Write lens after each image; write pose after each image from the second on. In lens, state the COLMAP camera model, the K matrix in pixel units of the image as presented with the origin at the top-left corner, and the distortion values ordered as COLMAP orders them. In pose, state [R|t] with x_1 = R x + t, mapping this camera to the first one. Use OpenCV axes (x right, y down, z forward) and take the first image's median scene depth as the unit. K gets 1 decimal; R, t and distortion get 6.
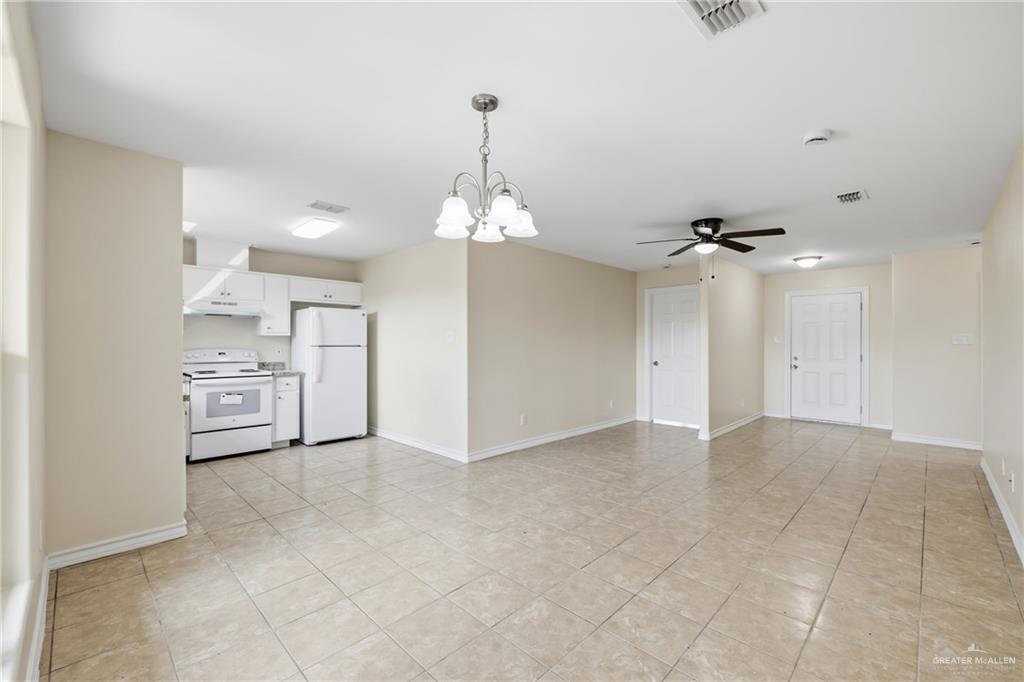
lens RADIAL K [[430.6, 0, 510.4], [0, 430.6, 335.1], [0, 0, 1]] dist [0.001523, 0.000529]
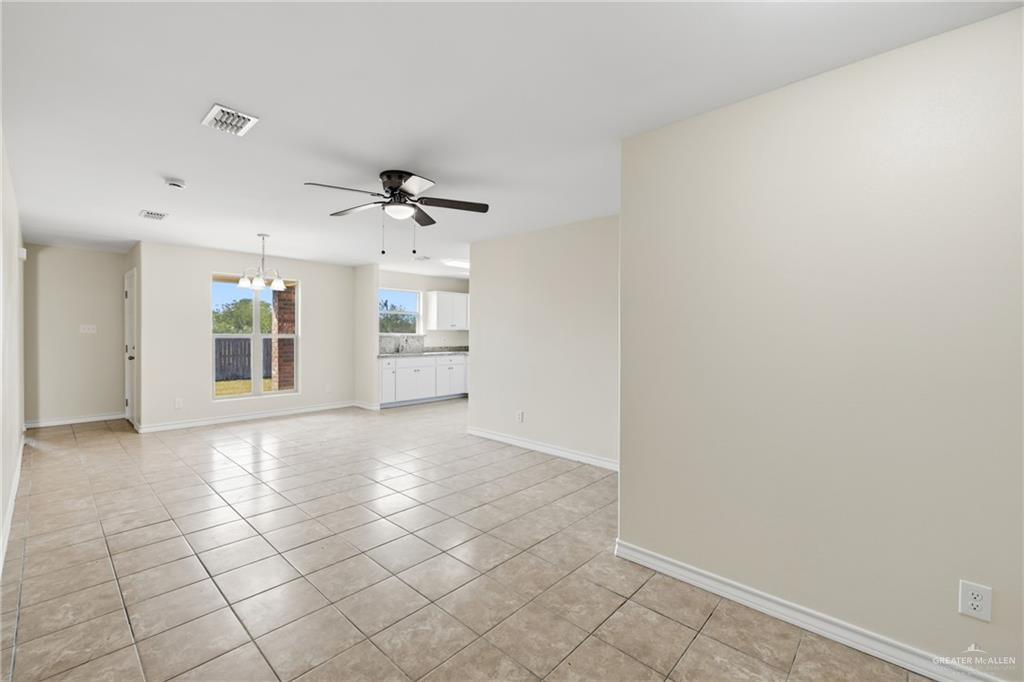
lens RADIAL K [[430.6, 0, 510.4], [0, 430.6, 335.1], [0, 0, 1]] dist [0.001523, 0.000529]
pose [[0.026920, 0.001651, -0.999636, 1.777810], [0.008896, 0.999959, 0.001892, 0.022651], [0.999598, -0.008944, 0.026904, 1.715458]]
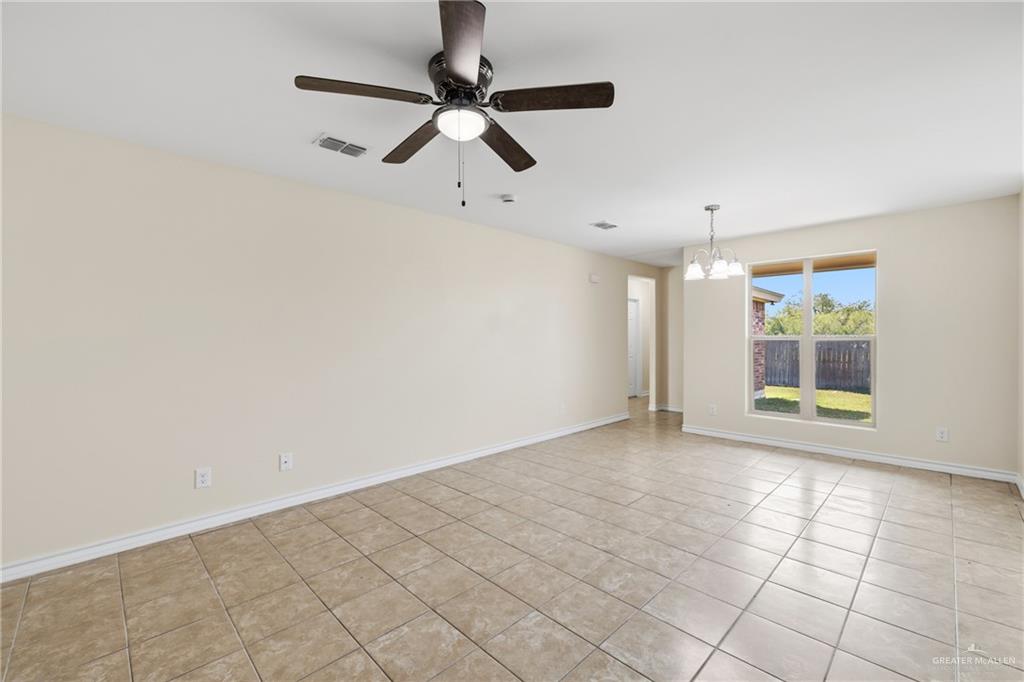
lens RADIAL K [[430.6, 0, 510.4], [0, 430.6, 335.1], [0, 0, 1]] dist [0.001523, 0.000529]
pose [[-0.999707, 0.002592, 0.024054, 0.572002], [0.002232, 0.999886, -0.014953, 0.032430], [-0.024090, -0.014895, -0.999599, 2.133659]]
